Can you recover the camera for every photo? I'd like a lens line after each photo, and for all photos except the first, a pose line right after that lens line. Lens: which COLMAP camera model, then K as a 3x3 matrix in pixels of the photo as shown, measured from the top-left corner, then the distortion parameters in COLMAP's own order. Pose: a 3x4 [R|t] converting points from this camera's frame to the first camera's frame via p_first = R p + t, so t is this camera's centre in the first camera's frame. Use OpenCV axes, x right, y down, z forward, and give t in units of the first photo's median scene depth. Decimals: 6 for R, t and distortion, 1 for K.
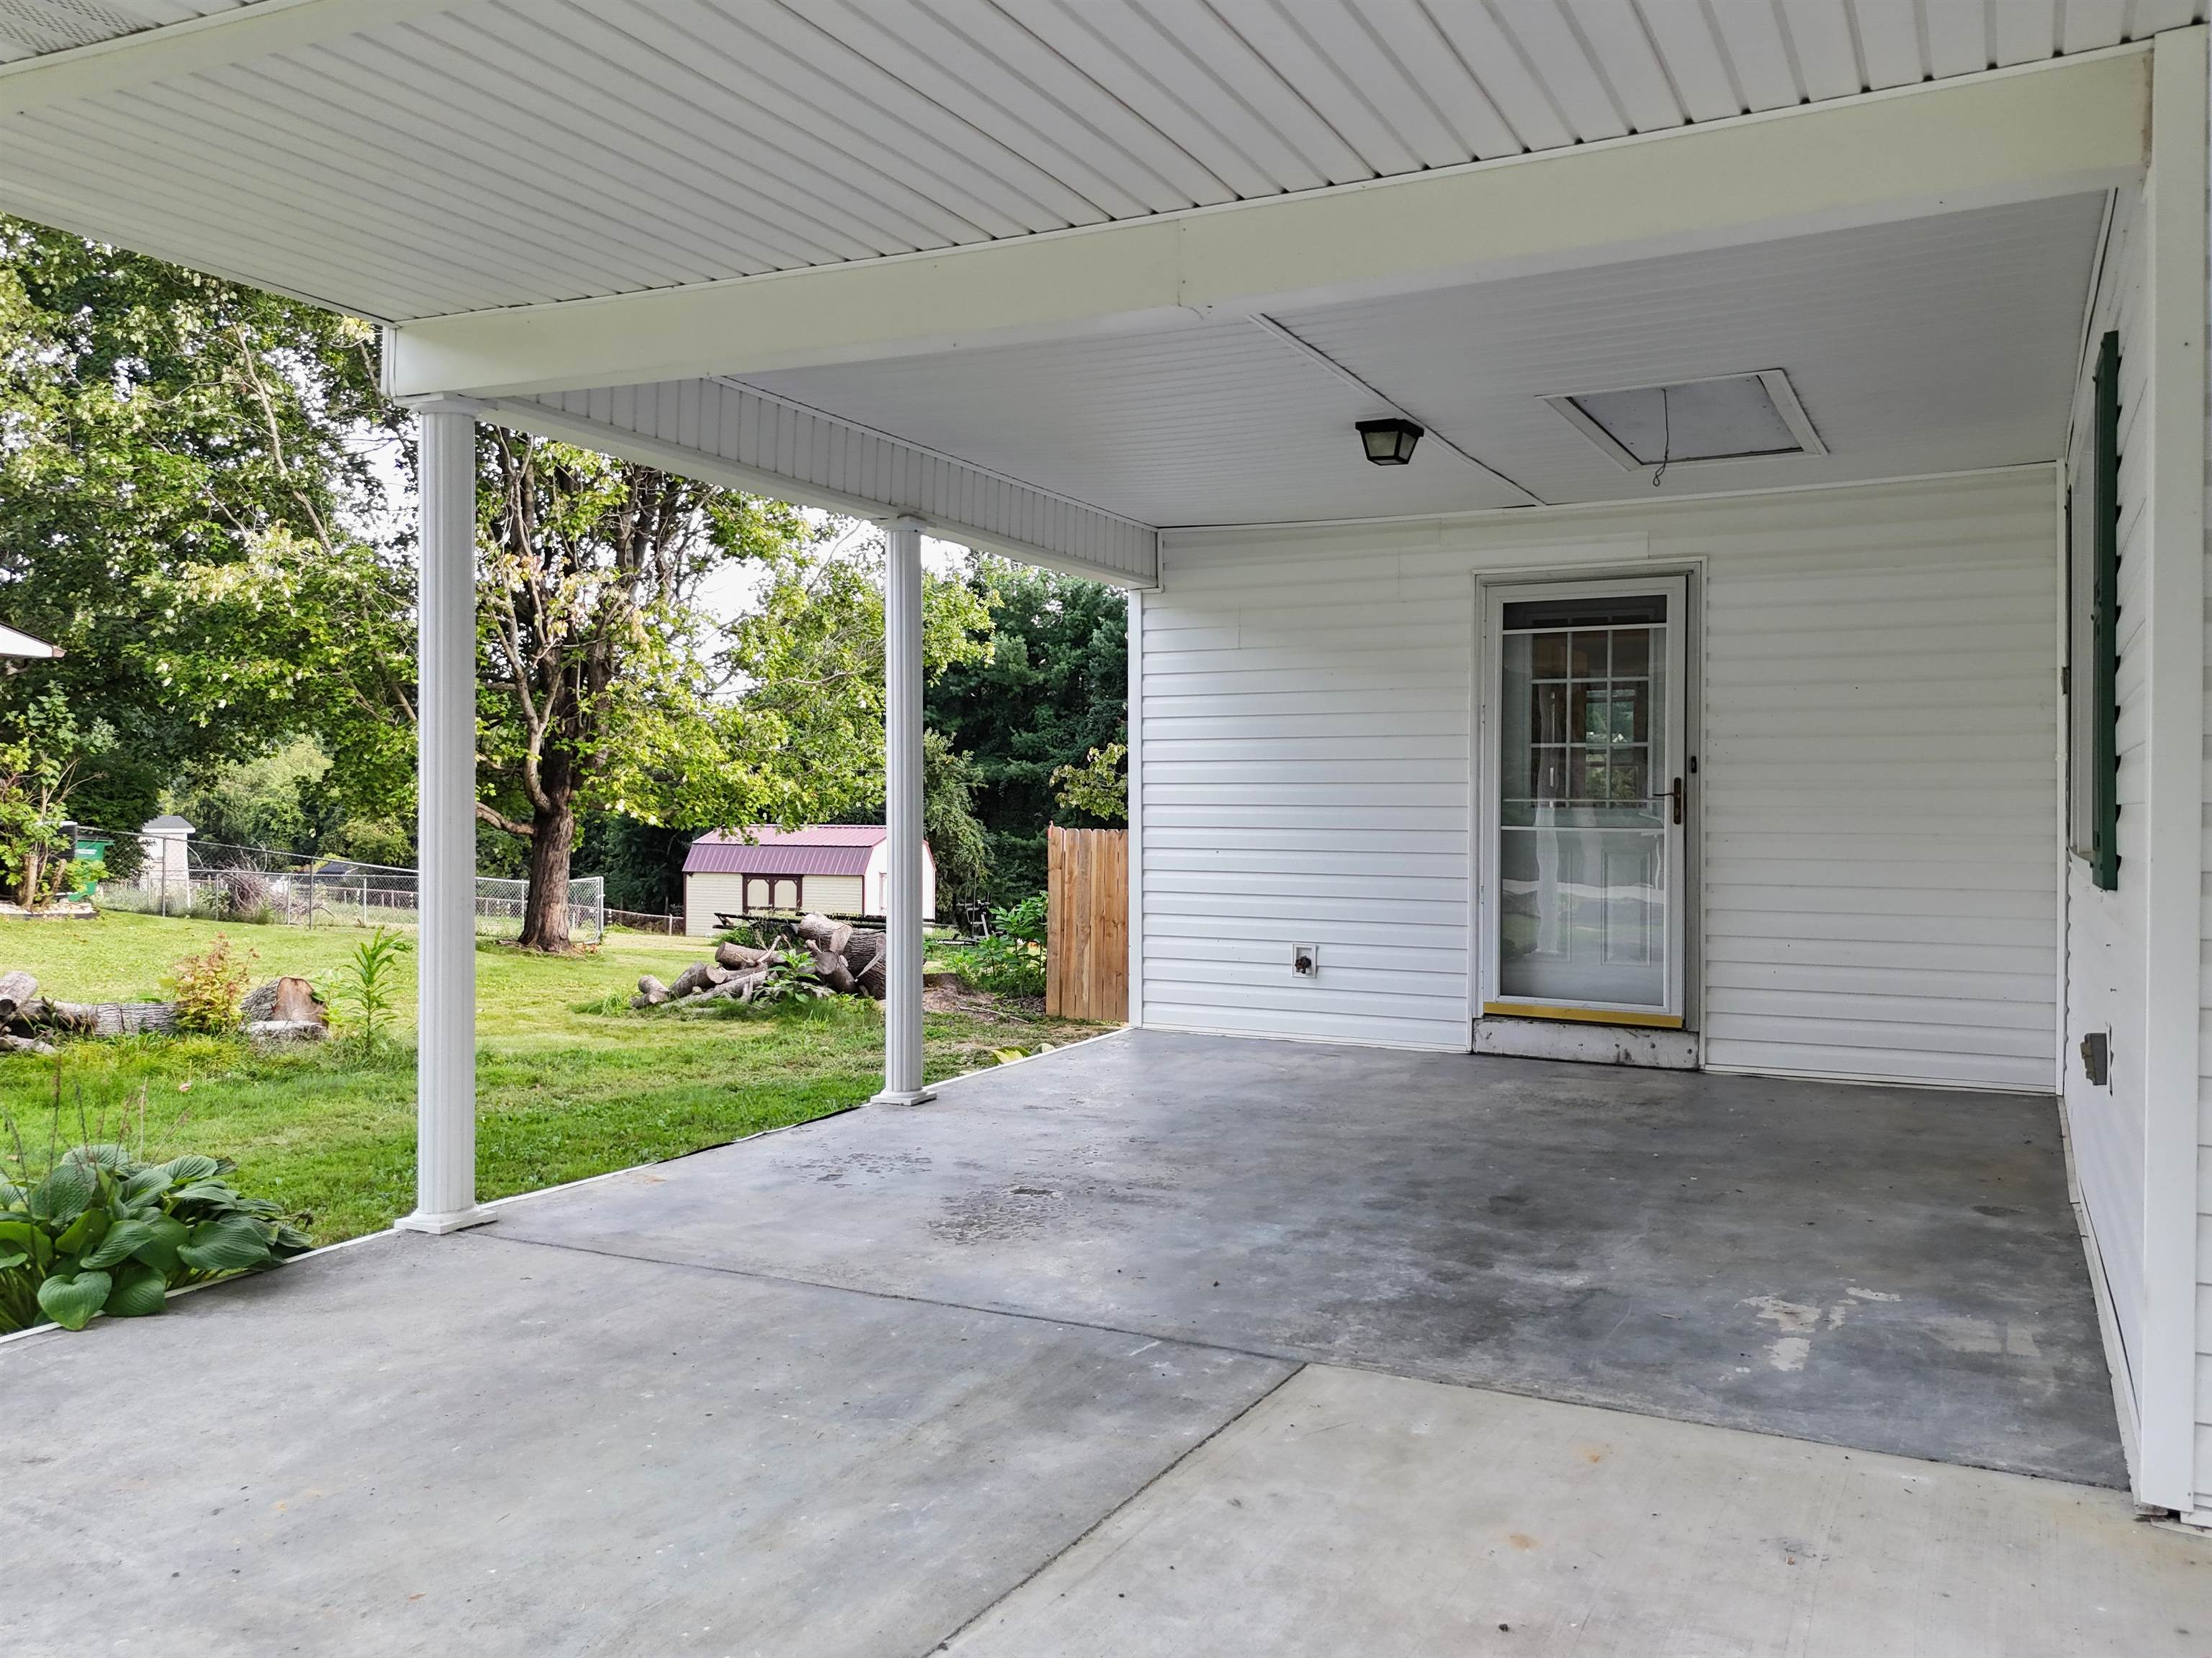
lens RADIAL K [[1702.2, 0, 1123.7], [0, 1702.2, 800.6], [0, 0, 1]] dist [0.065161, -0.058755]
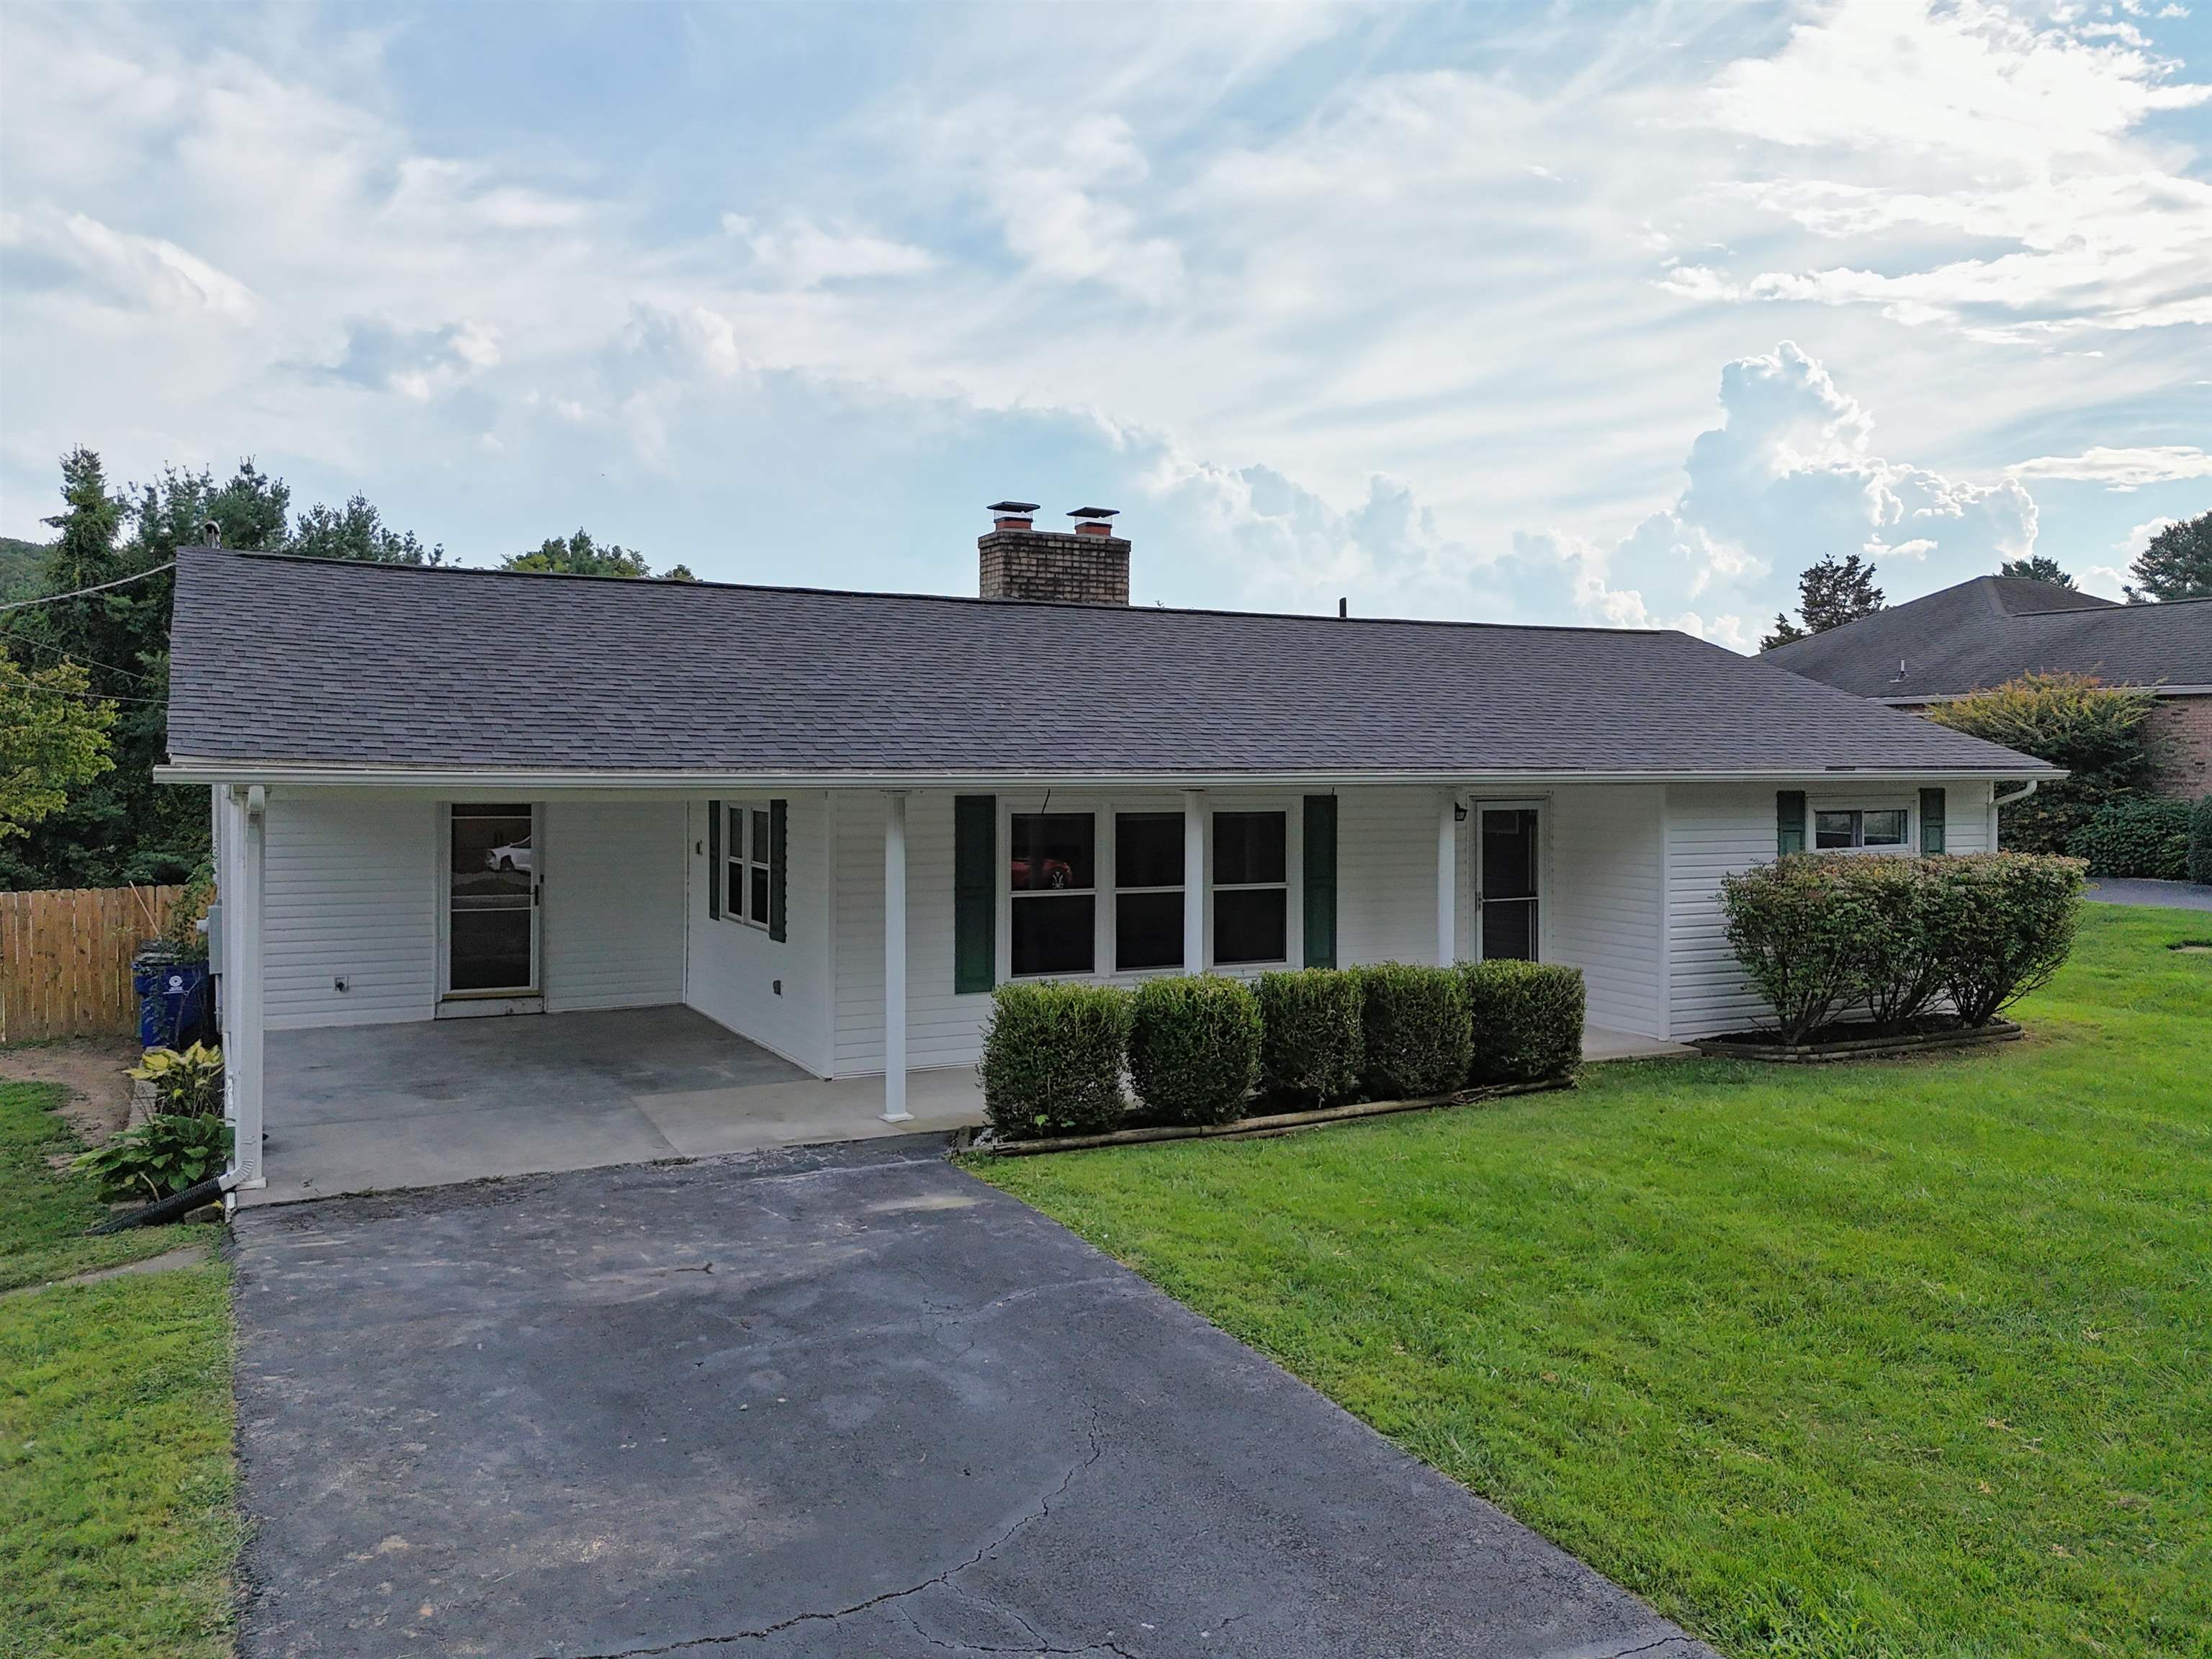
lens RADIAL K [[1702.3, 0, 1084.1], [0, 1702.3, 781.5], [0, 0, 1]] dist [0.065161, -0.058755]
pose [[0.588637, -0.013046, 0.808292, -1.819483], [-0.005917, 0.999773, 0.020446, -0.338101], [-0.808376, -0.016818, 0.588427, -1.540096]]
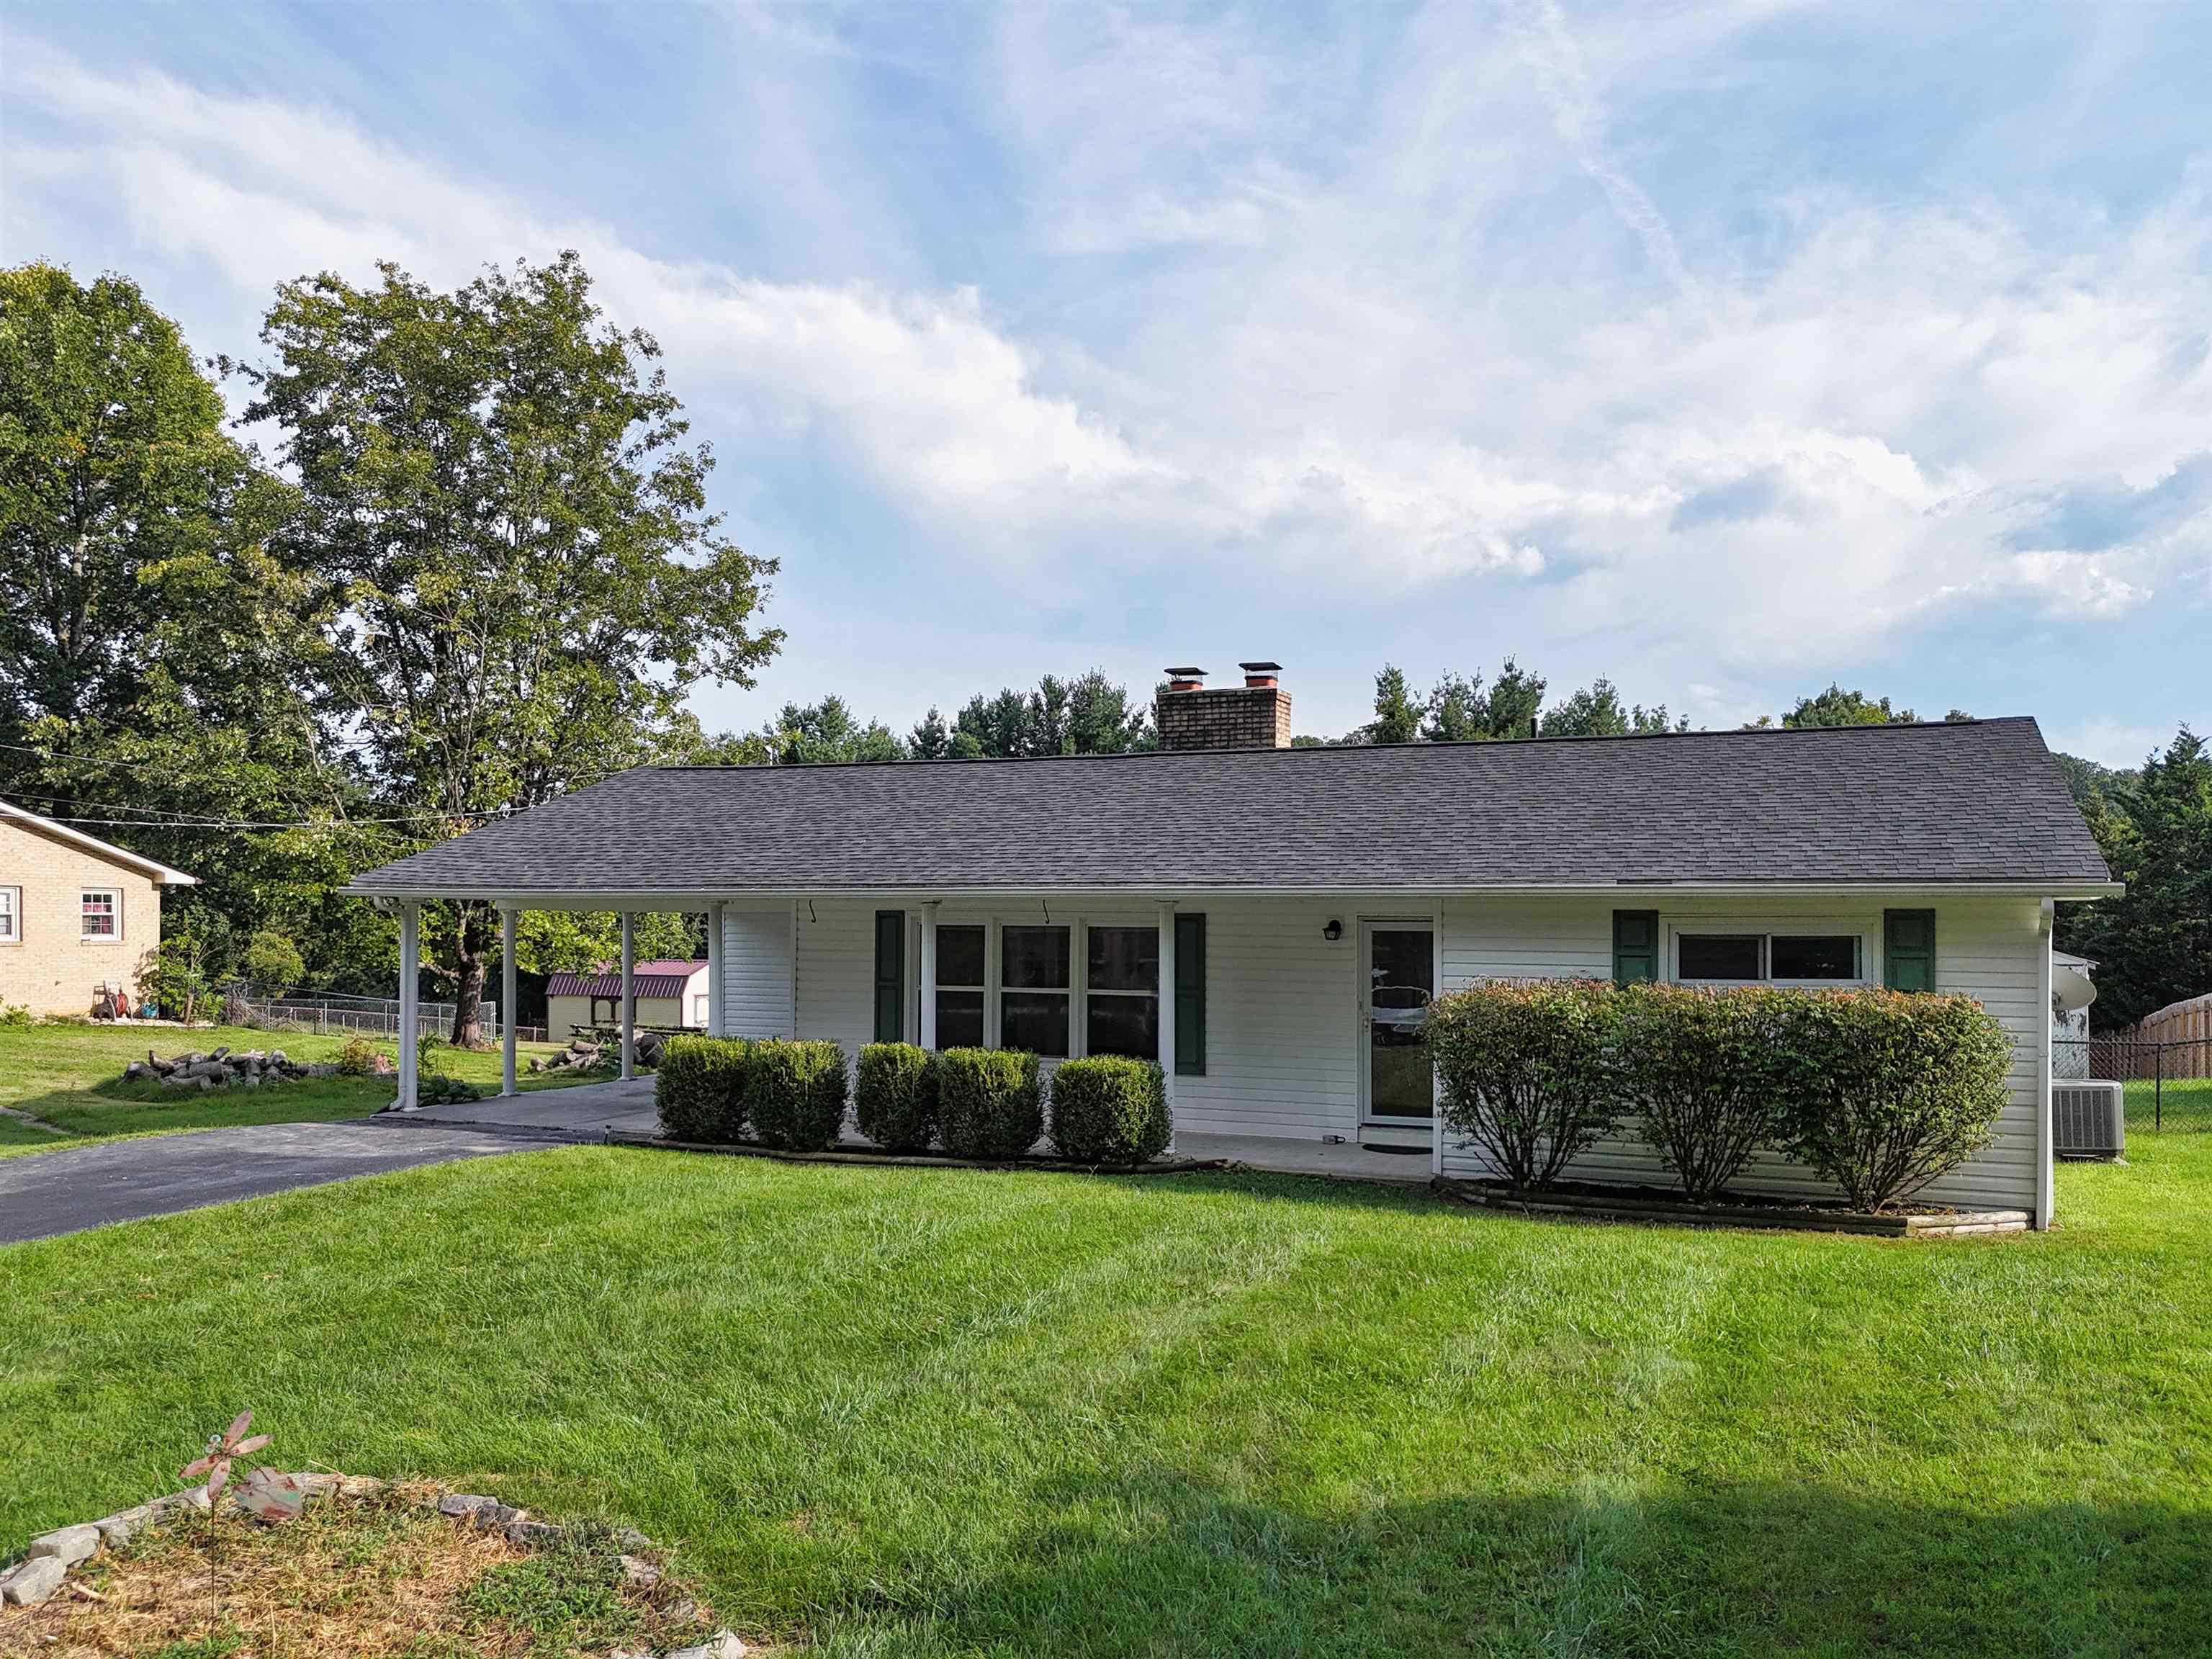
lens RADIAL K [[1702.3, 0, 1084.8], [0, 1702.3, 933.9], [0, 0, 1]] dist [0.065161, -0.058755]
pose [[0.998328, 0.000993, 0.057786, 0.884688], [-0.001729, 0.999918, 0.012682, -0.243109], [-0.057769, -0.012761, 0.998248, -3.723308]]
